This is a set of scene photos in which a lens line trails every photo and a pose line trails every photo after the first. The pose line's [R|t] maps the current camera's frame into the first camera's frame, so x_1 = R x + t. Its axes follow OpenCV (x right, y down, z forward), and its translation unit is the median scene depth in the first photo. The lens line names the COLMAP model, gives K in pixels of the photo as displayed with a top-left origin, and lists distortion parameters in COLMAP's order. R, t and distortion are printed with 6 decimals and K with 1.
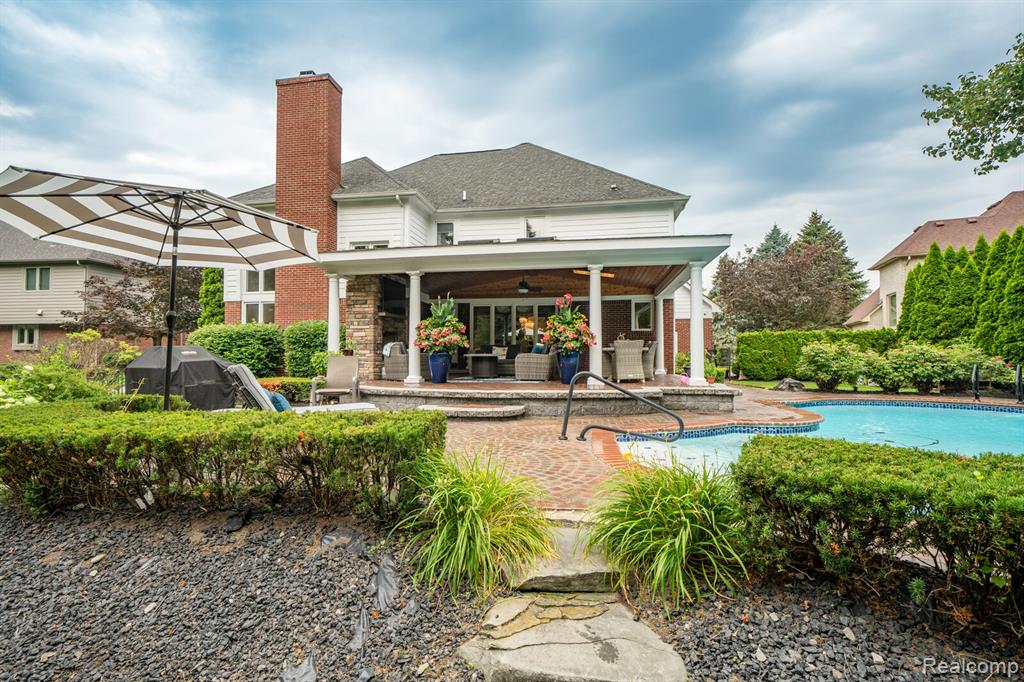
lens RADIAL K [[463.6, 0, 513.7], [0, 463.6, 340.5], [0, 0, 1]] dist [0.001433, -0.000701]
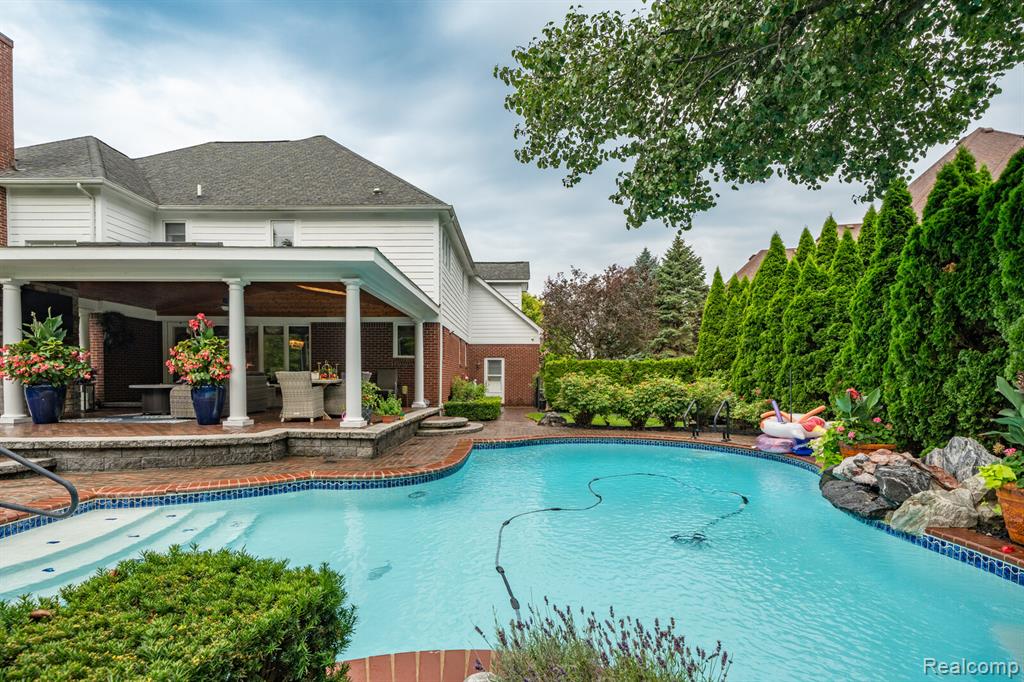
lens RADIAL K [[494.9, 0, 517.7], [0, 494.9, 378.7], [0, 0, 1]] dist [-0.012504, -0.000540]
pose [[0.987452, 0.007189, 0.157758, 0.394544], [-0.012255, 0.999439, 0.031162, -0.015625], [-0.157446, -0.032704, 0.986986, 0.048561]]
